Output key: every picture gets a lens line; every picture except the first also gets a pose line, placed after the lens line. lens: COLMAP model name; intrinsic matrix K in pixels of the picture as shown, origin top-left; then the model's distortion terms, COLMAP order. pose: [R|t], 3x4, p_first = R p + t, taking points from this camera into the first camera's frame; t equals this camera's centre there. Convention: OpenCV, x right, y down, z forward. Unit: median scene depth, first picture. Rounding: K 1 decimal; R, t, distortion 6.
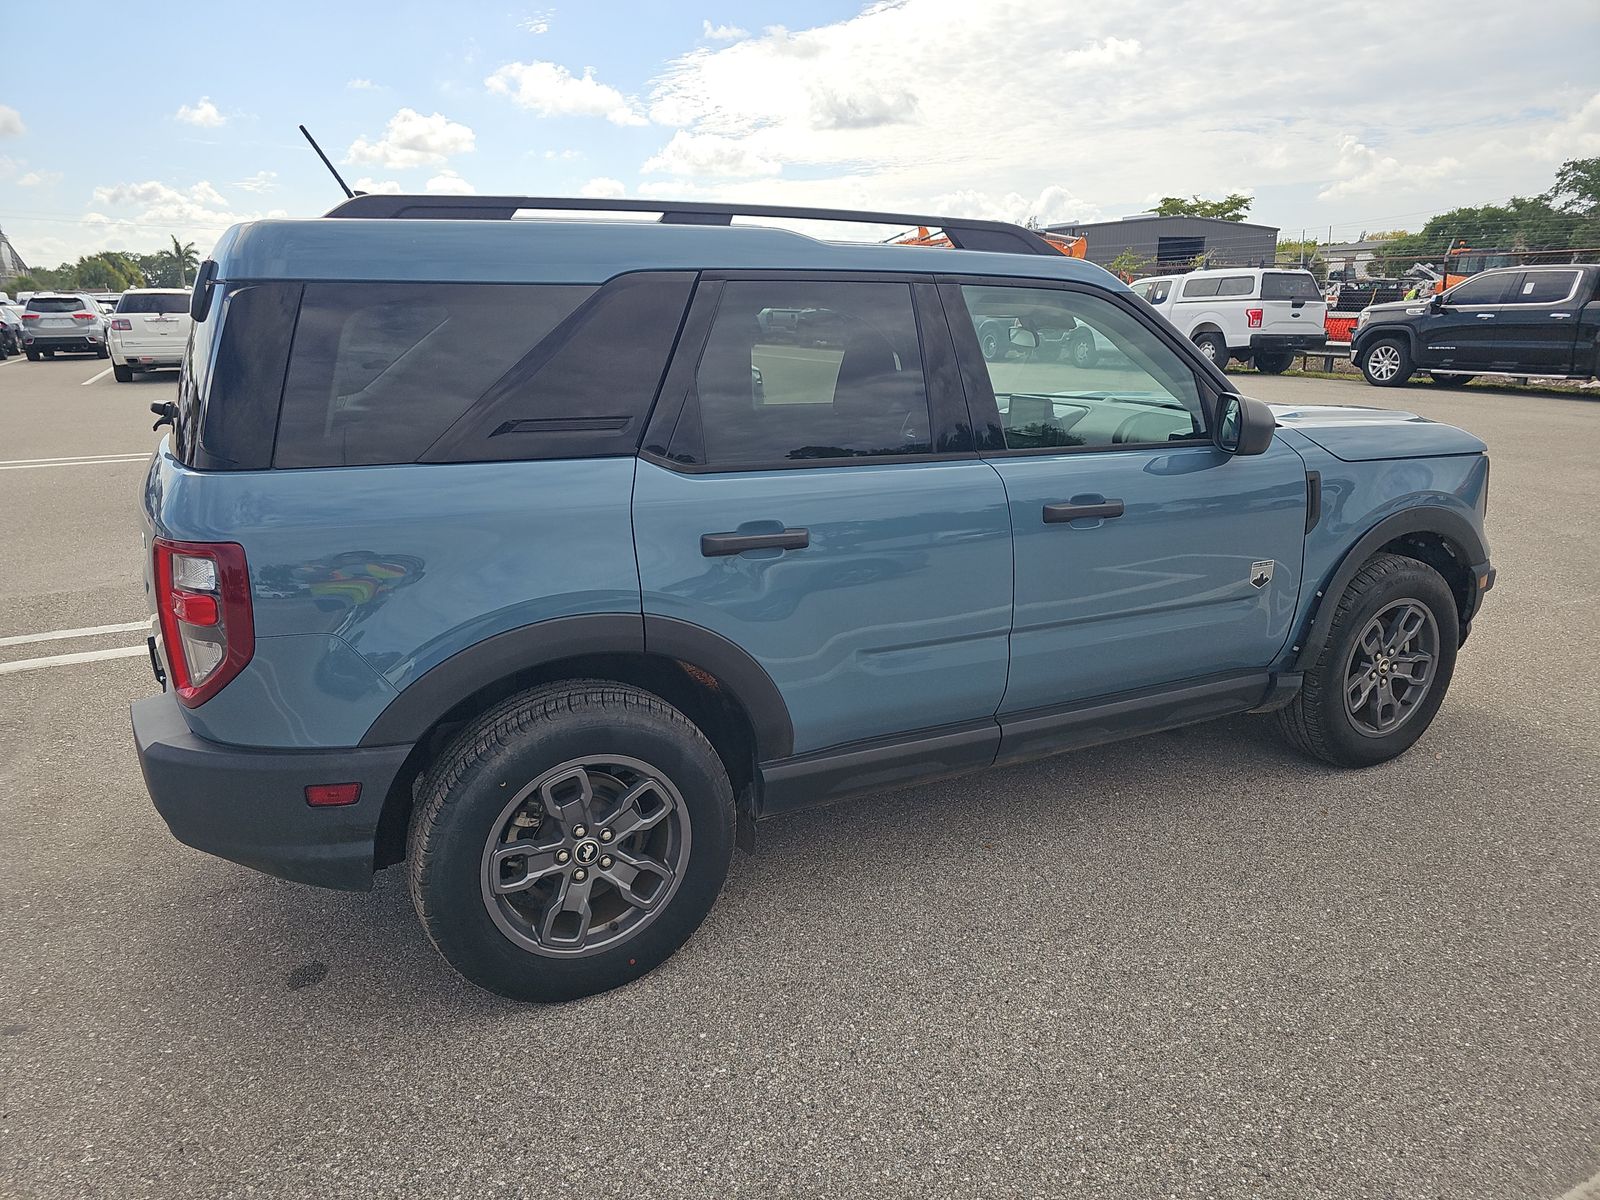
lens RADIAL K [[1080.3, 0, 790.9], [0, 1080.3, 596.2], [0, 0, 1]] dist [-0.005595, -0.013194]
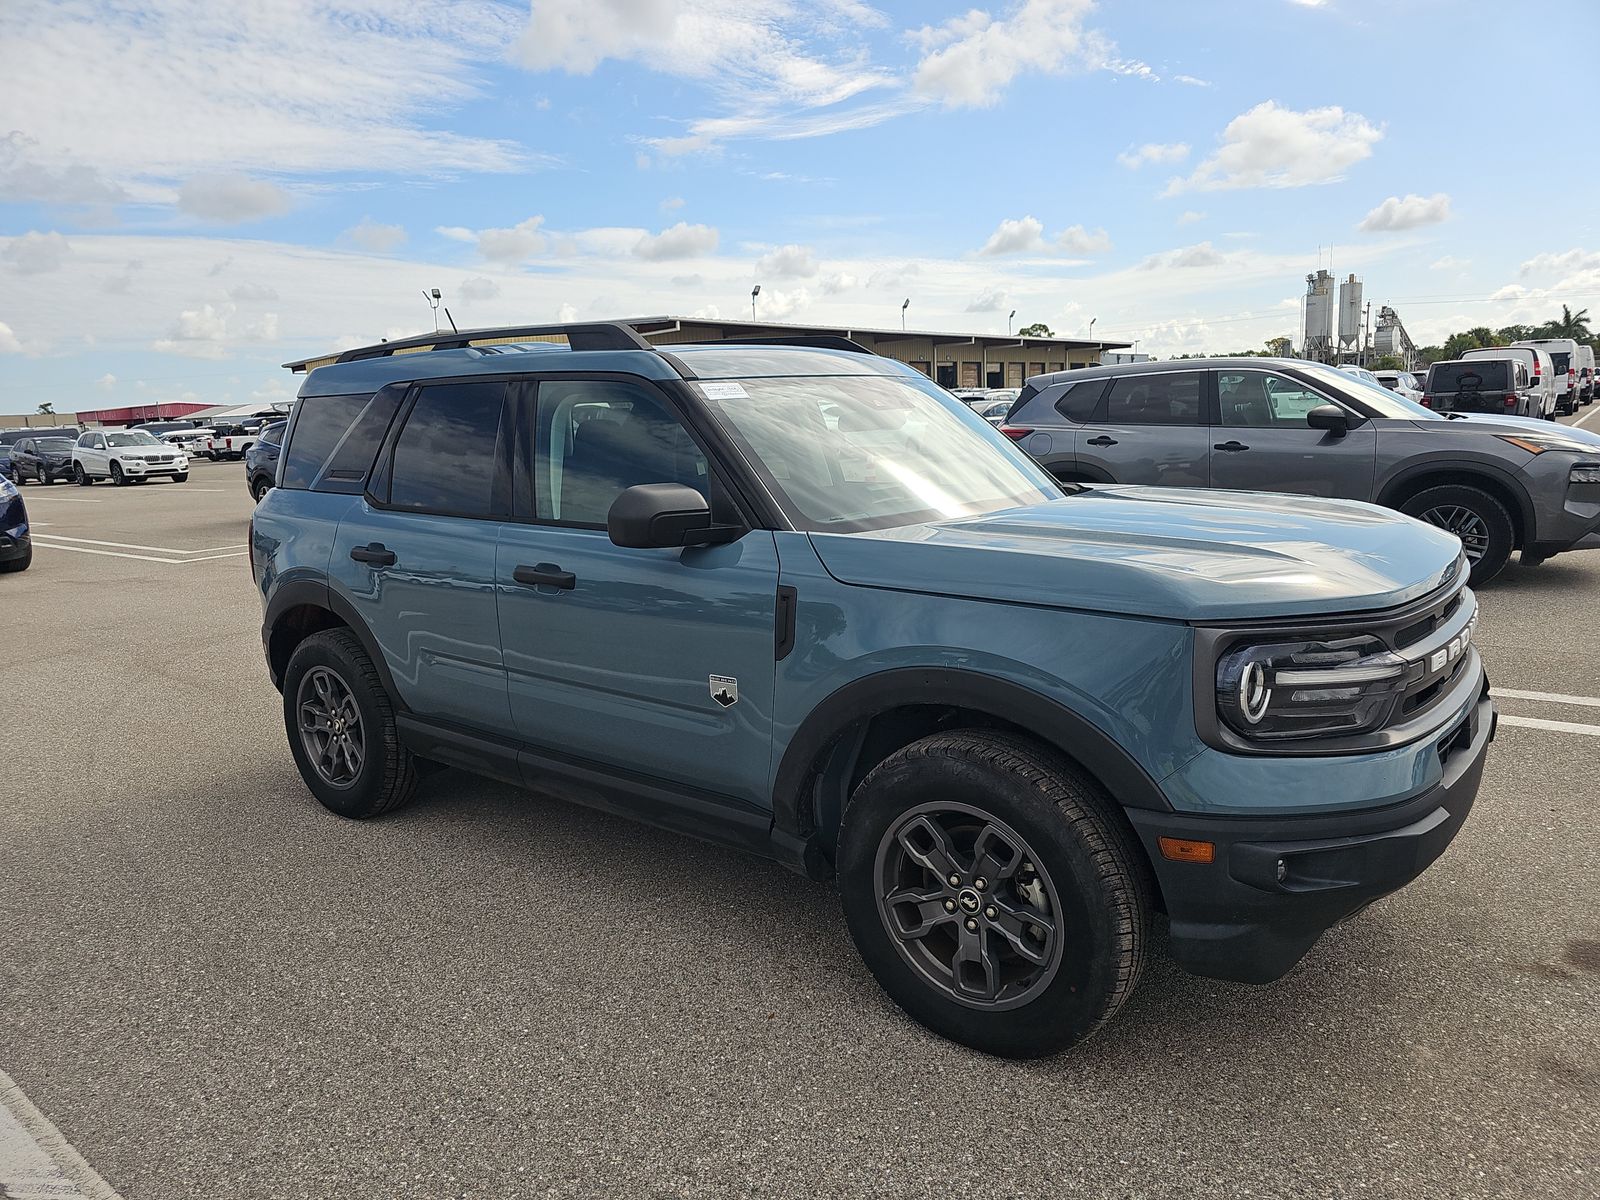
lens RADIAL K [[1059.3, 0, 802.4], [0, 1059.3, 624.9], [0, 0, 1]] dist [0.022428, -0.002603]
pose [[0.432342, 0.168493, -0.885828, 1.132730], [-0.203044, 0.975348, 0.086422, -0.149778], [0.878552, 0.142498, 0.455896, 0.611834]]
